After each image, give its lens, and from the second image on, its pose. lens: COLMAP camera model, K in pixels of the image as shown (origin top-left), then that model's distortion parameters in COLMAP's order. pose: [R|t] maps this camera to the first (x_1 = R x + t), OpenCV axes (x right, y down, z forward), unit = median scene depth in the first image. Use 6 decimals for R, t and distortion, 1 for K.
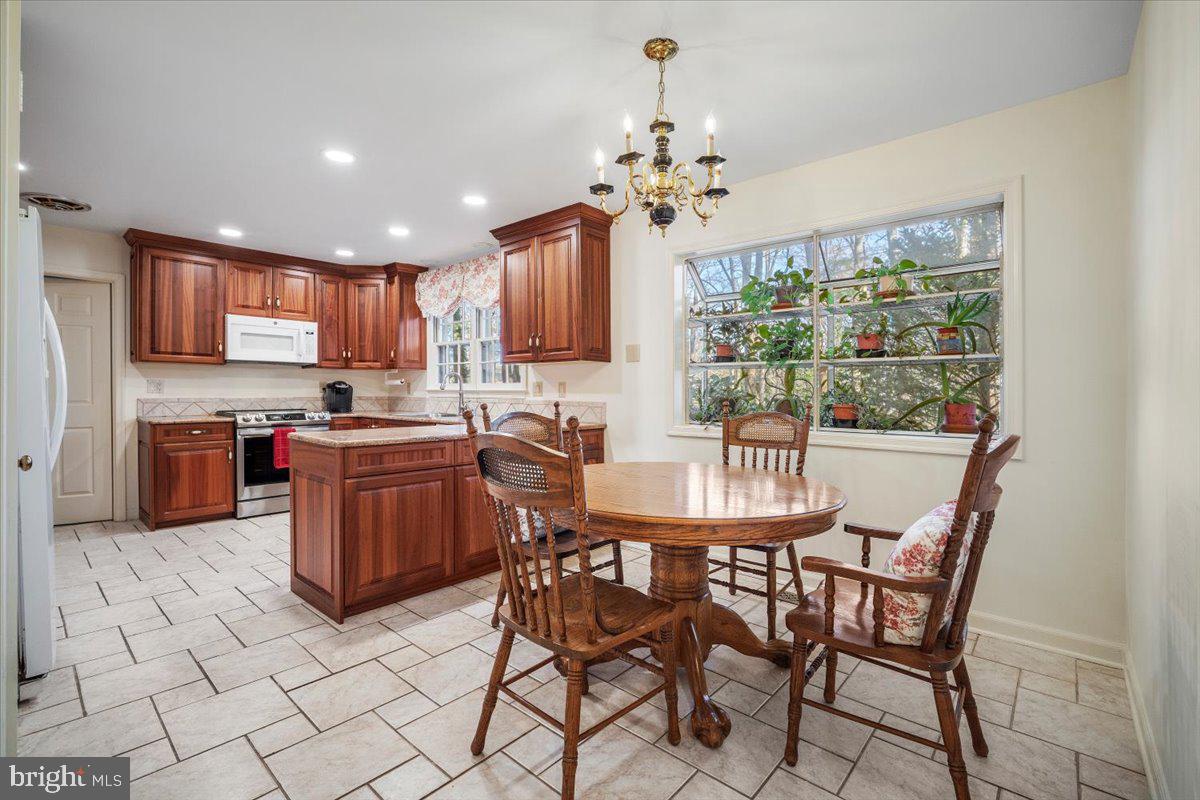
lens RADIAL K [[528.0, 0, 613.9], [0, 528.0, 401.4], [0, 0, 1]] dist [-0.007851, 0.000477]
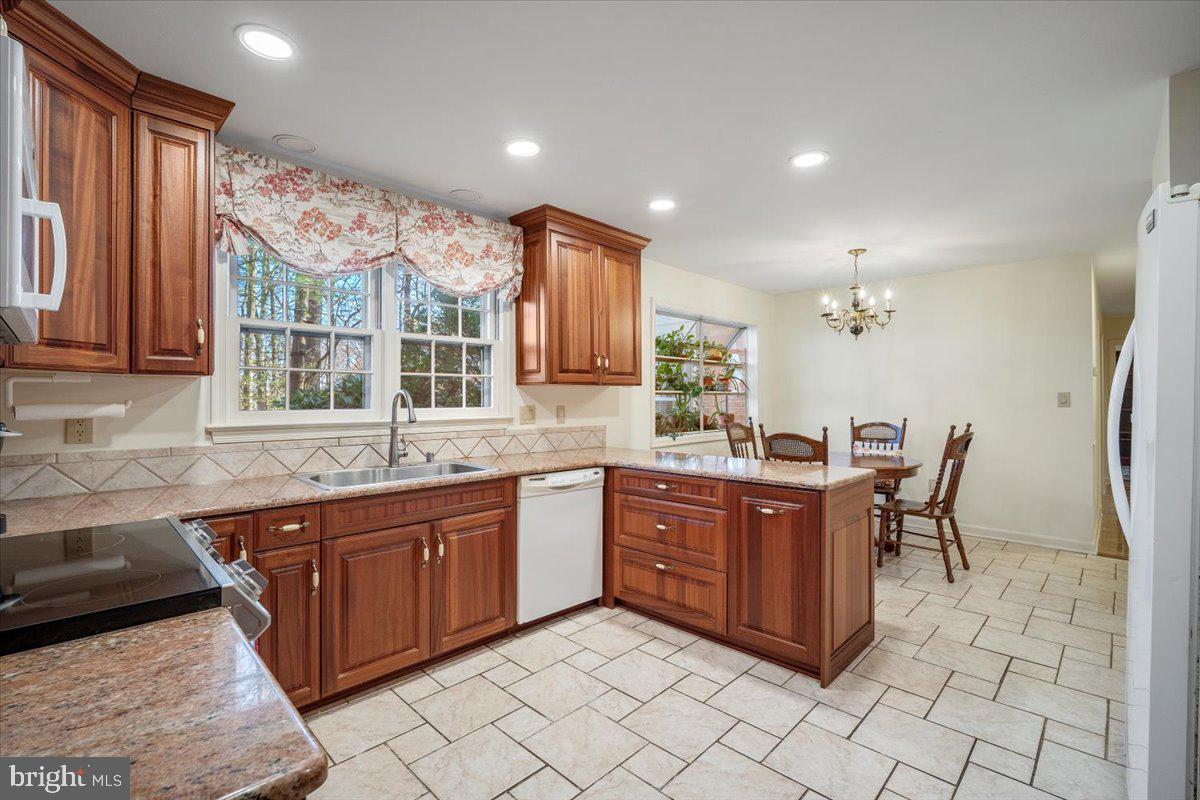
lens RADIAL K [[527.5, 0, 600.0], [0, 527.5, 400.0], [0, 0, 1]] dist [-0.002258, -0.000228]
pose [[0.071385, -0.009847, 0.997400, -0.892934], [0.021534, 0.999733, 0.008329, -0.048374], [-0.997216, 0.020883, 0.071578, 0.804515]]
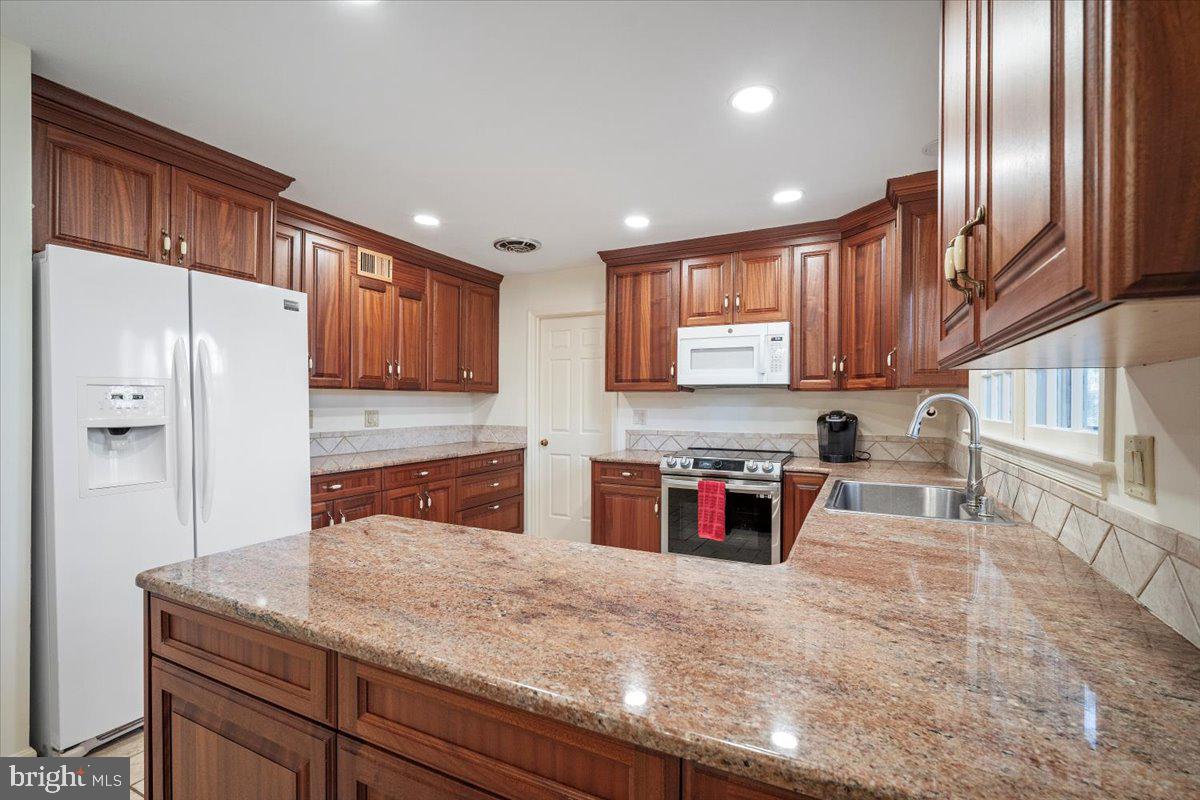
lens RADIAL K [[531.8, 0, 603.9], [0, 531.8, 407.7], [0, 0, 1]] dist [-0.000042, -0.000019]
pose [[0.247541, 0.004902, -0.968865, 0.017105], [-0.023464, 0.999724, -0.000937, -0.041946], [0.968593, 0.022966, 0.247588, 0.695695]]
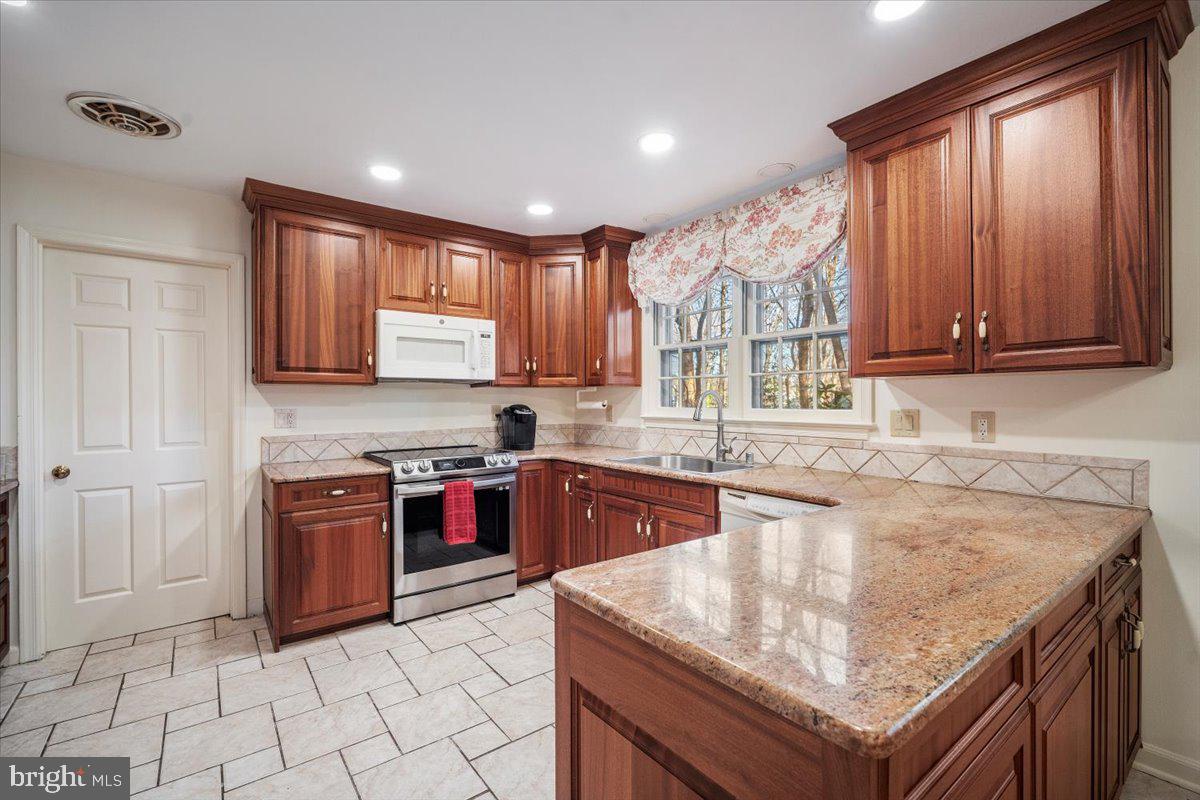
lens RADIAL K [[526.6, 0, 604.7], [0, 526.6, 405.1], [0, 0, 1]] dist [-0.000028, 0.000296]
pose [[0.978984, -0.006751, -0.203823, -0.320143], [0.004958, 0.999944, -0.009303, -0.036768], [0.203875, 0.008096, 0.978963, 0.405953]]
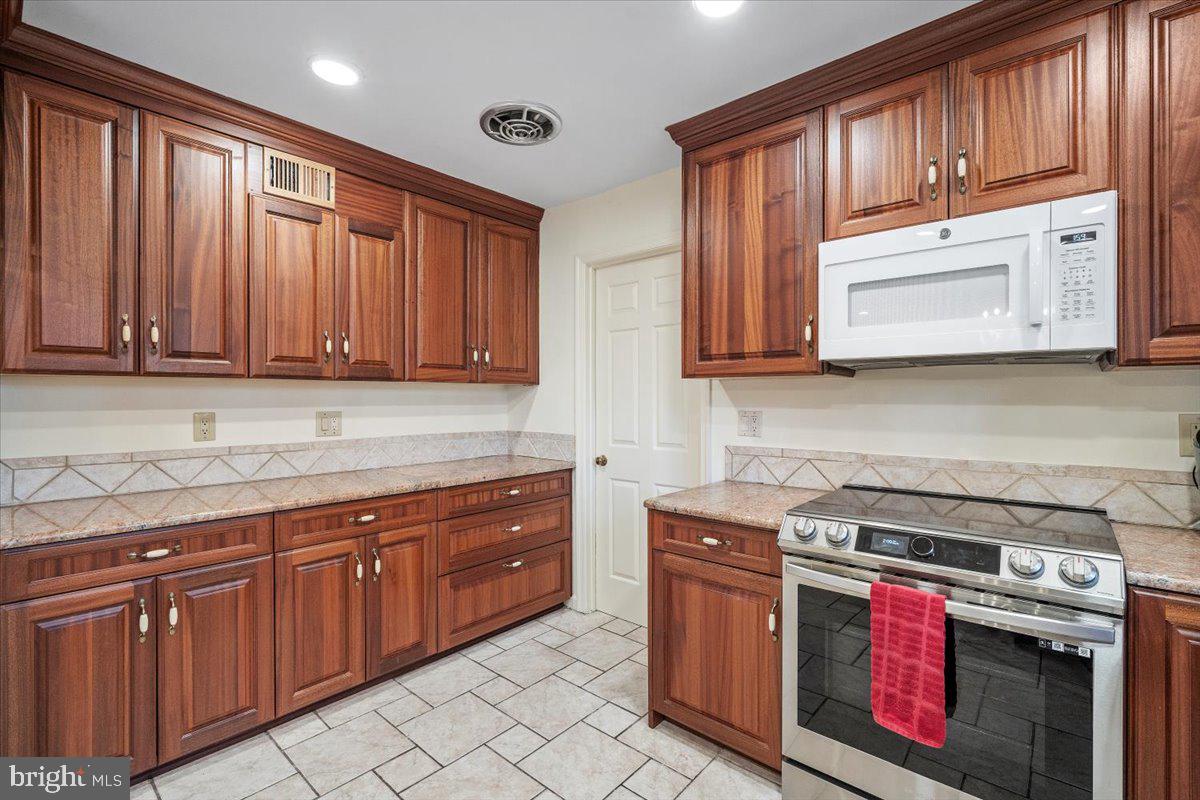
lens RADIAL K [[528.0, 0, 613.9], [0, 528.0, 401.4], [0, 0, 1]] dist [-0.007851, 0.000477]
pose [[0.004091, 0.000798, -0.999991, -0.348190], [-0.019582, 0.999808, 0.000718, -0.047073], [0.999800, 0.019579, 0.004106, 0.850070]]
